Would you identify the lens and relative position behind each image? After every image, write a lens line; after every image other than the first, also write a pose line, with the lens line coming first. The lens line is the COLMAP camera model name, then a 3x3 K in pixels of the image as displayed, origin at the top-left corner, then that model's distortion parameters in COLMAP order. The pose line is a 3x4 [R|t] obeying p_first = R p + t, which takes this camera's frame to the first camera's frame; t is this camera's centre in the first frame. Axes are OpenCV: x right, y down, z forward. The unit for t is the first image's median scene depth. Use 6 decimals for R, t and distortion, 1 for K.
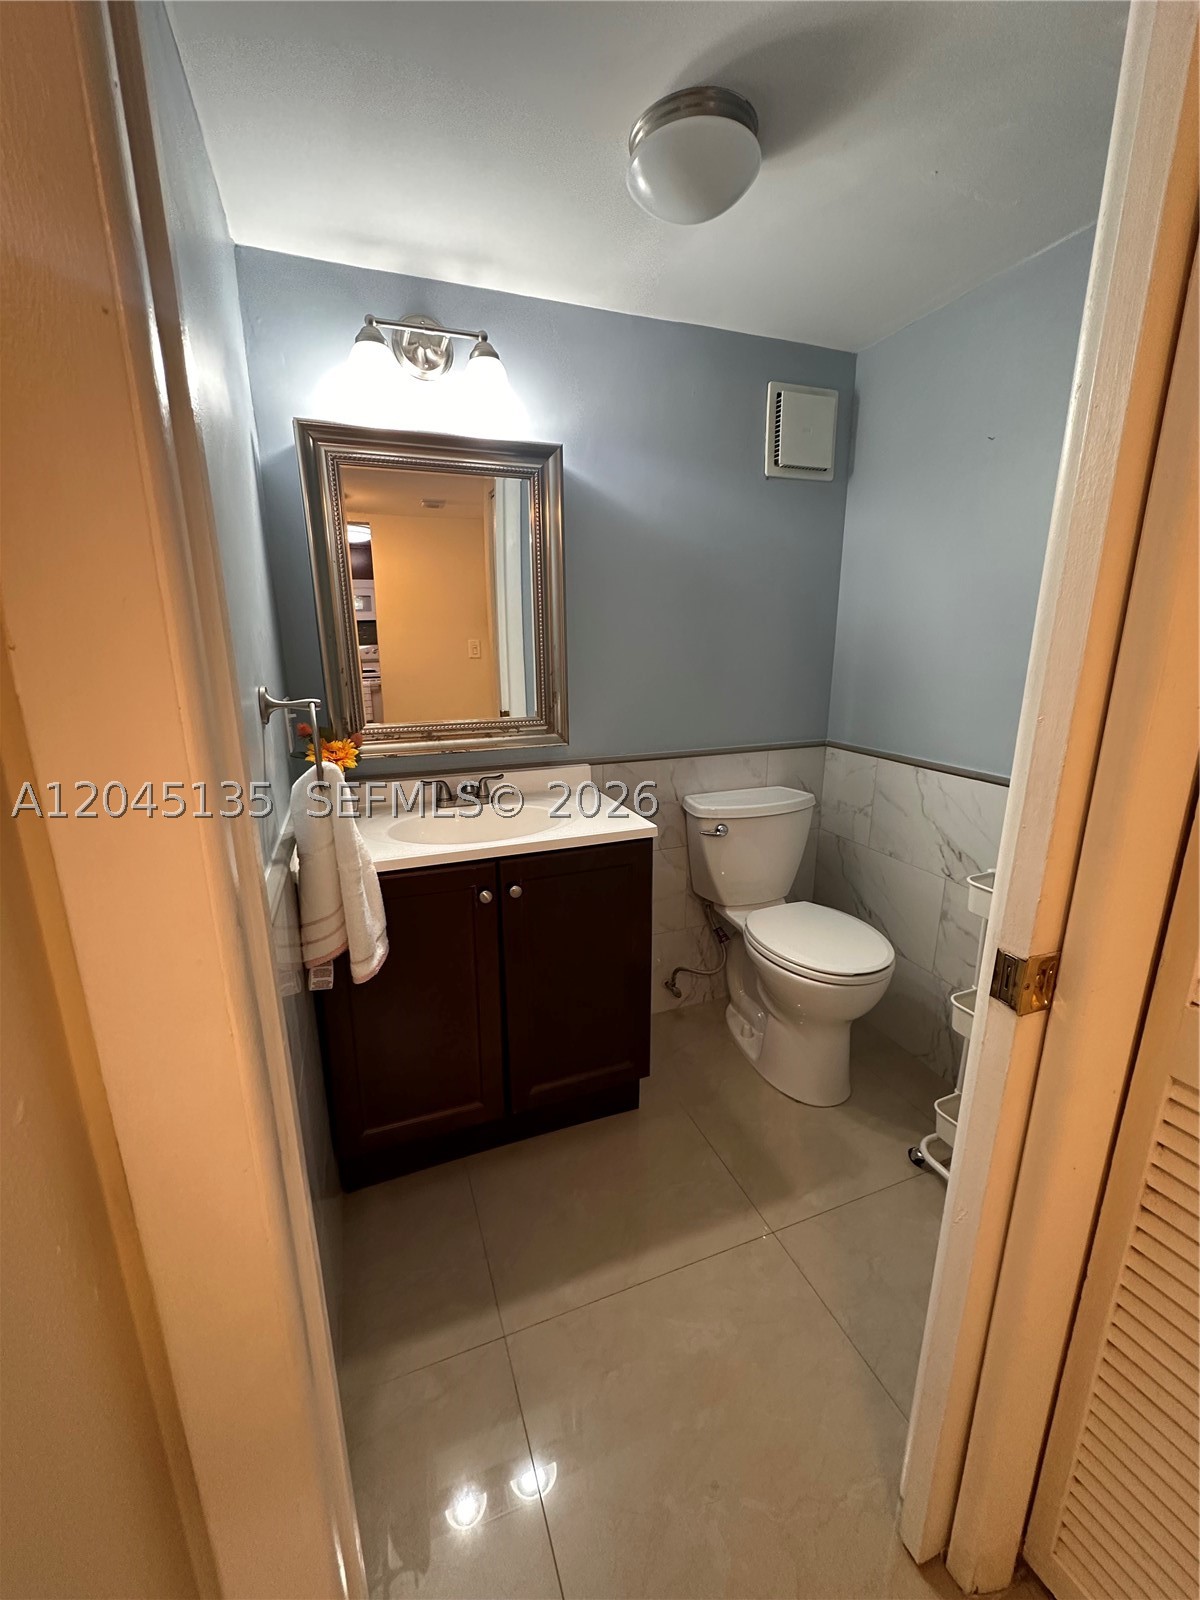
lens RADIAL K [[632.2, 0, 608.1], [0, 632.2, 790.2], [0, 0, 1]] dist [0.000961, -0.000093]
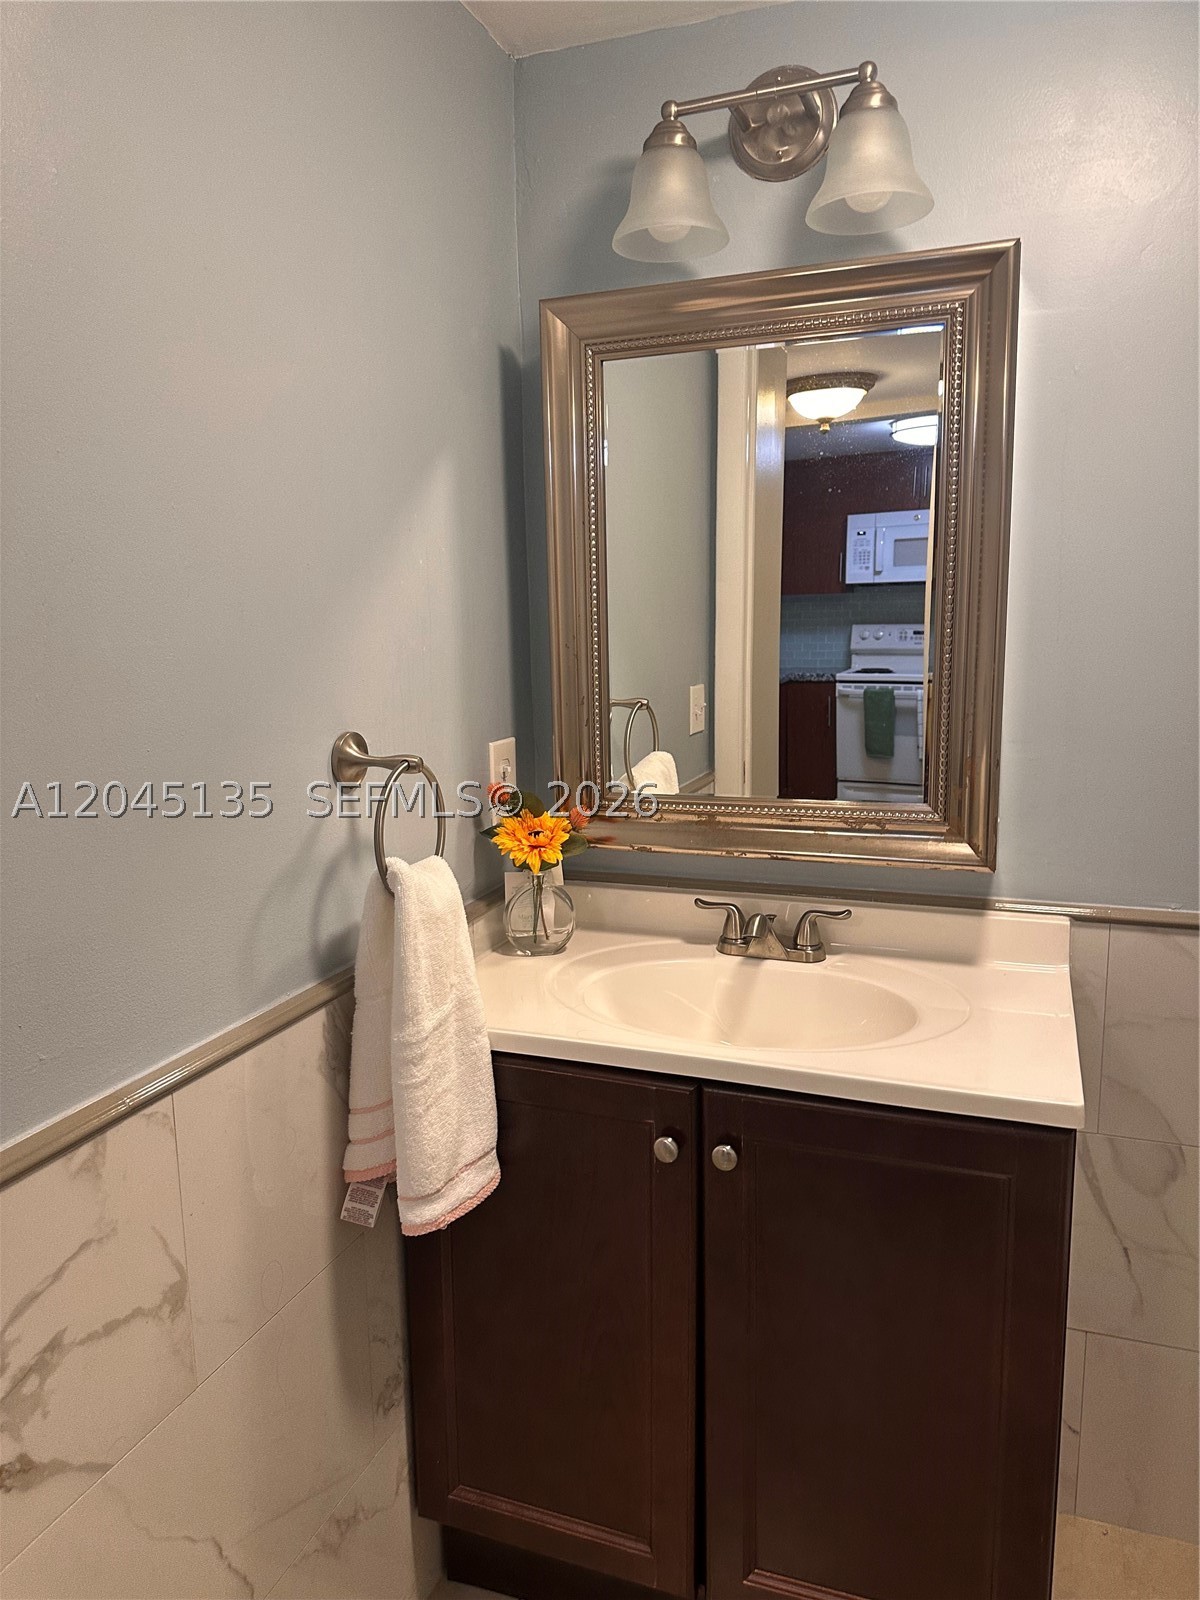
lens RADIAL K [[1146.6, 0, 589.2], [0, 1146.6, 797.6], [0, 0, 1]] dist [0.087398, -0.070490]
pose [[0.749047, 0.106078, -0.653969, 0.333310], [-0.143714, 0.989611, -0.004086, -0.099889], [0.646741, 0.097045, 0.756510, 0.200152]]
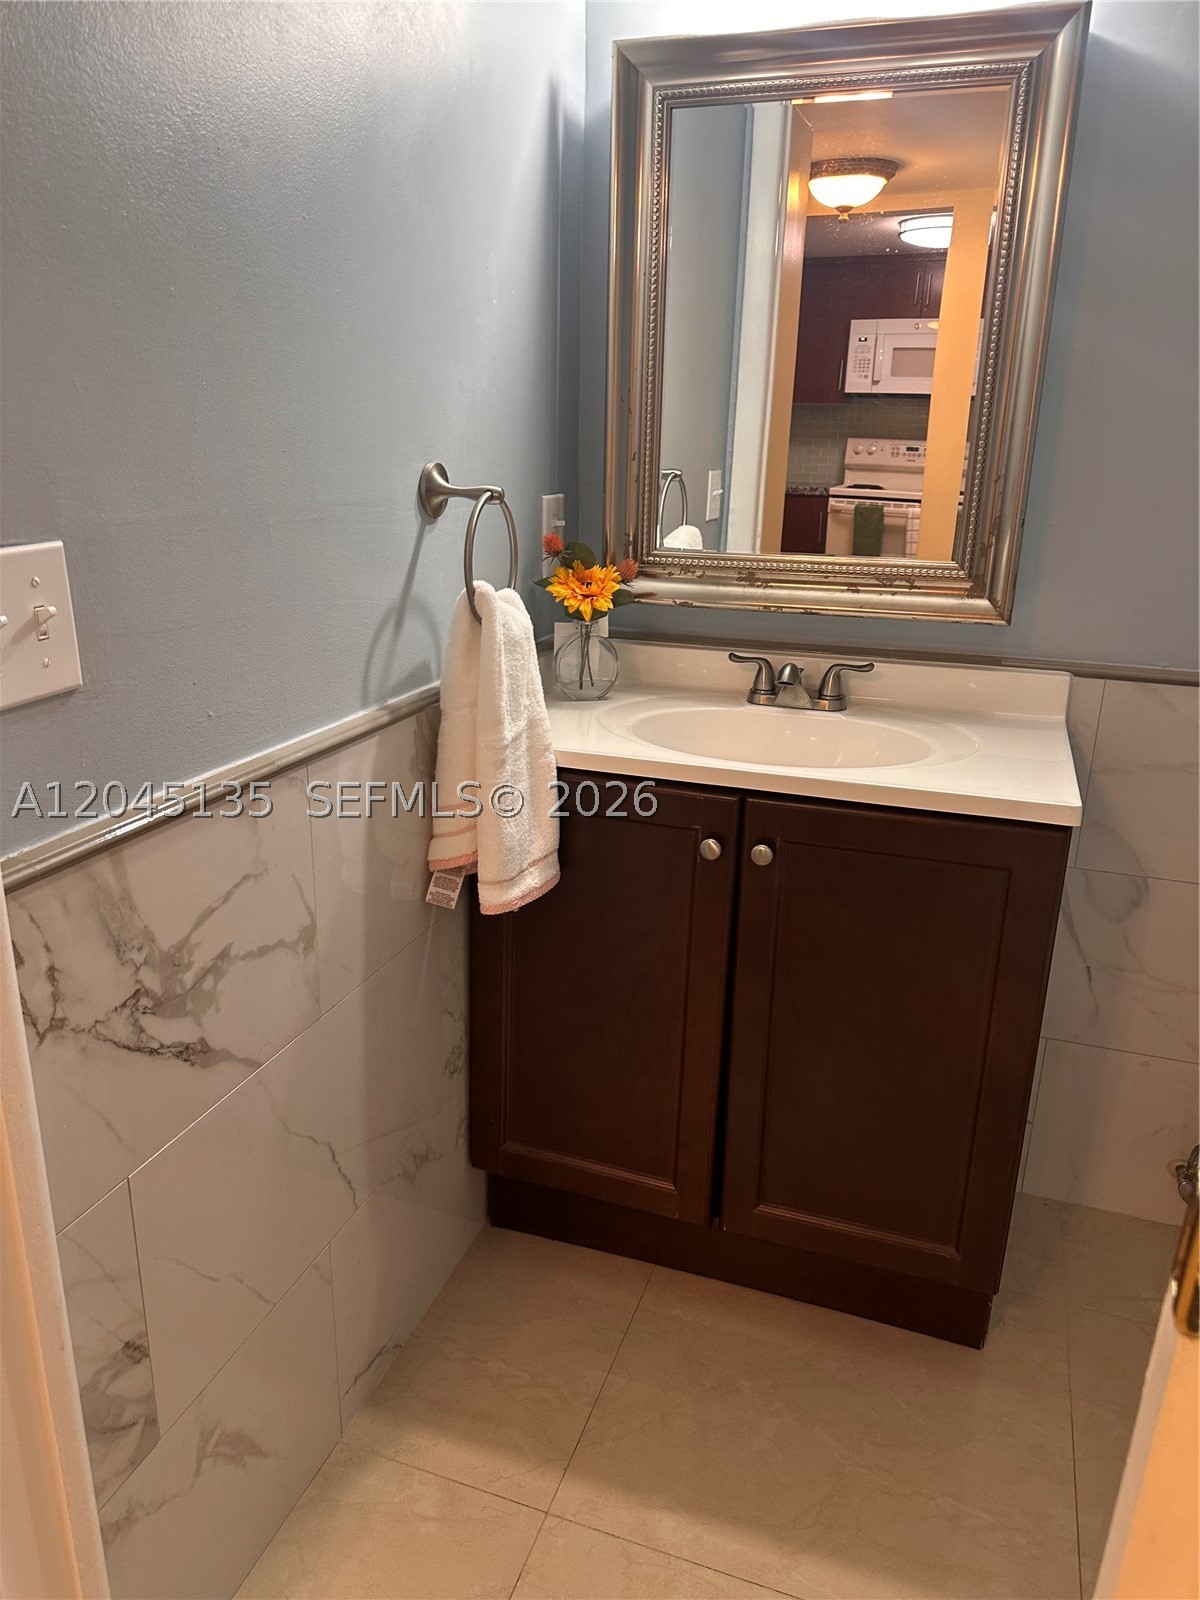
lens RADIAL K [[1146.6, 0, 594.0], [0, 1146.6, 782.9], [0, 0, 1]] dist [0.087398, -0.070490]
pose [[0.765257, 0.215441, -0.606602, 0.347078], [-0.175863, 0.976454, 0.124938, -0.008355], [0.619236, 0.011069, 0.785127, 0.075050]]
